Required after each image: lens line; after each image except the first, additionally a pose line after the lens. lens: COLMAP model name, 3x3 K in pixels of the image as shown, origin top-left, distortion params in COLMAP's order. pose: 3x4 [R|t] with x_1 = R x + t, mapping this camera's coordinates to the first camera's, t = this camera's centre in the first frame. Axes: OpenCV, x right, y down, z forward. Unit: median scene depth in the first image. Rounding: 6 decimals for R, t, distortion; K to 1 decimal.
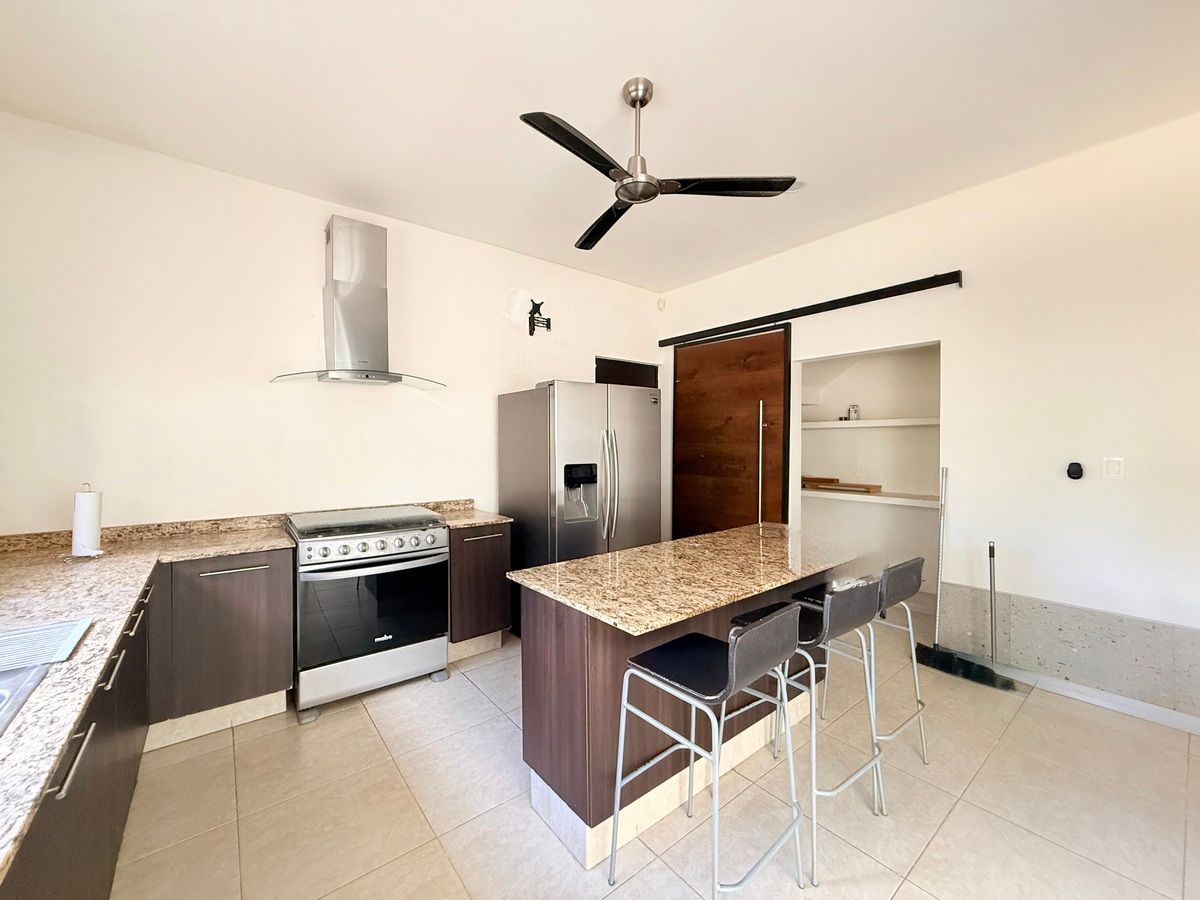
lens RADIAL K [[478.4, 0, 598.2], [0, 478.4, 447.7], [0, 0, 1]] dist [0.001105, 0.000066]
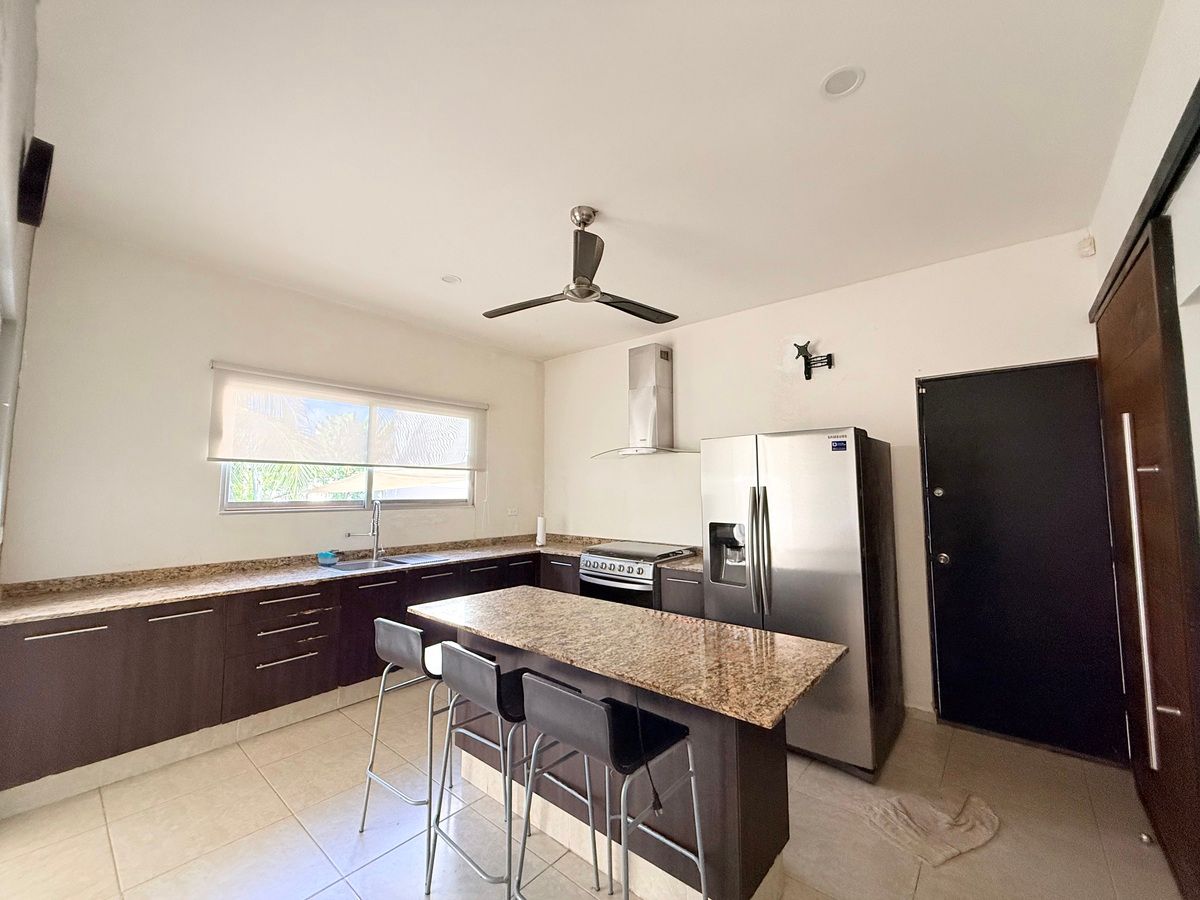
lens RADIAL K [[479.3, 0, 602.5], [0, 479.3, 447.3], [0, 0, 1]] dist [0.001496, 0.000008]
pose [[0.191002, -0.080841, -0.978255, 0.851020], [-0.010936, 0.996366, -0.084473, -0.032463], [0.981529, 0.026833, 0.189423, 0.569443]]
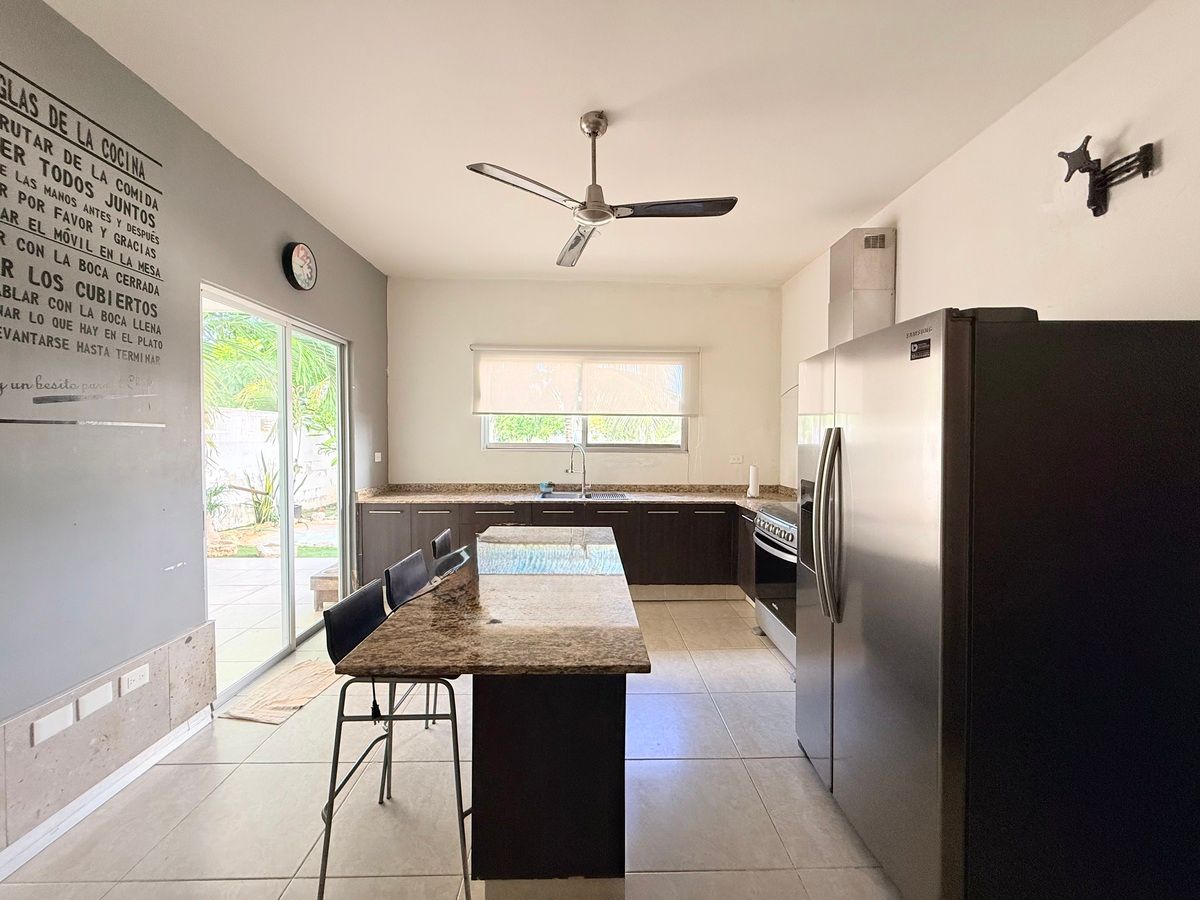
lens RADIAL K [[479.3, 0, 602.5], [0, 479.3, 447.3], [0, 0, 1]] dist [0.001496, 0.000008]
pose [[-0.599969, 0.017823, -0.799825, 0.653906], [-0.011752, 0.999448, 0.031087, -0.029319], [0.799937, 0.028051, -0.599428, 1.149786]]
